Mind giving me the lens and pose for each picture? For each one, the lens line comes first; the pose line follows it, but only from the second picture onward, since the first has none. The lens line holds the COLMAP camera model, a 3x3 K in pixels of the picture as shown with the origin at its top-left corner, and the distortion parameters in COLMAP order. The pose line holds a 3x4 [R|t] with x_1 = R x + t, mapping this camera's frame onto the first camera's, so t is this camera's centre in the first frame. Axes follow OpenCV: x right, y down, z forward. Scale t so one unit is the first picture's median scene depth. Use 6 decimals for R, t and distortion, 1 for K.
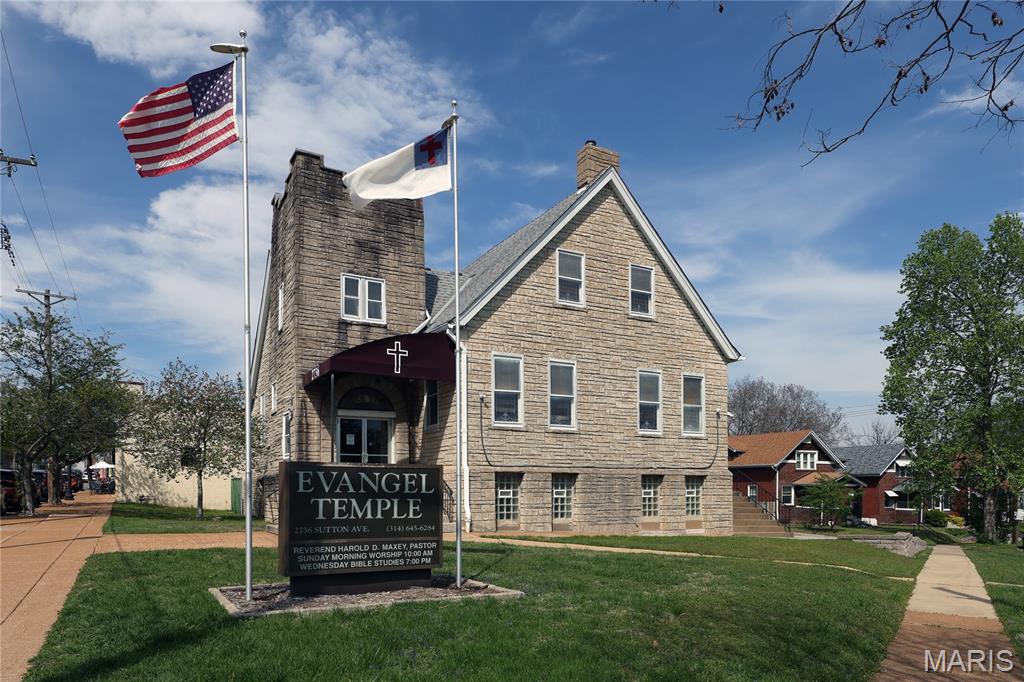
lens RADIAL K [[497.5, 0, 512.0], [0, 497.5, 341.0], [0, 0, 1]] dist [0.000489, -0.000179]
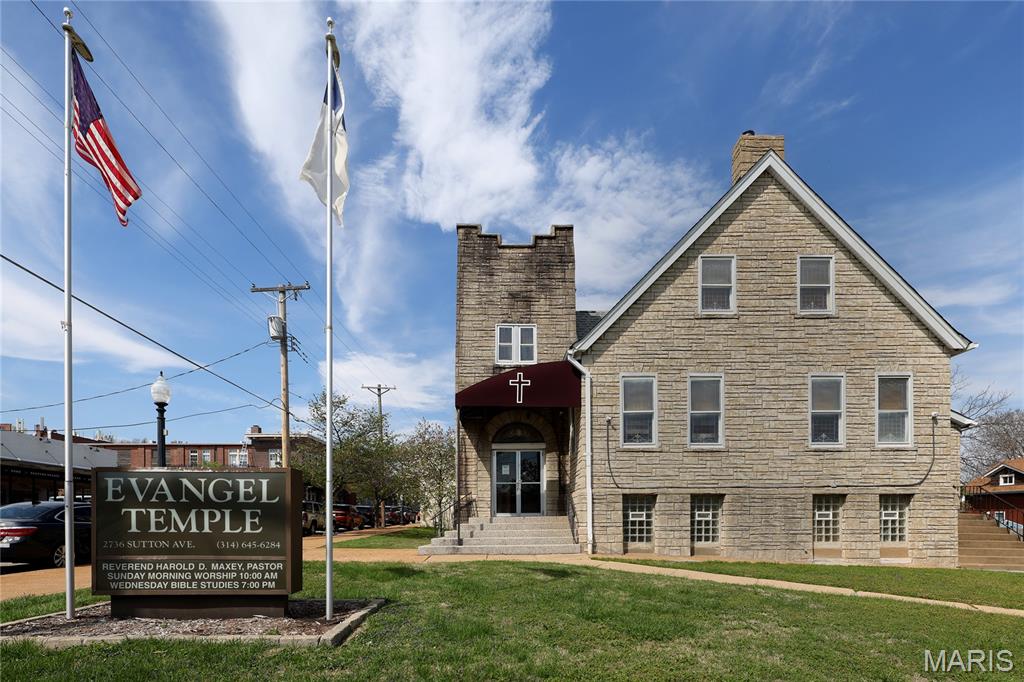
lens RADIAL K [[451.4, 0, 511.4], [0, 451.4, 421.5], [0, 0, 1]] dist [-0.000649, -0.000405]
pose [[0.916876, -0.087062, -0.389563, 0.096122], [0.119187, 0.991116, 0.059017, 0.036338], [0.380964, -0.100542, 0.919107, 0.099978]]
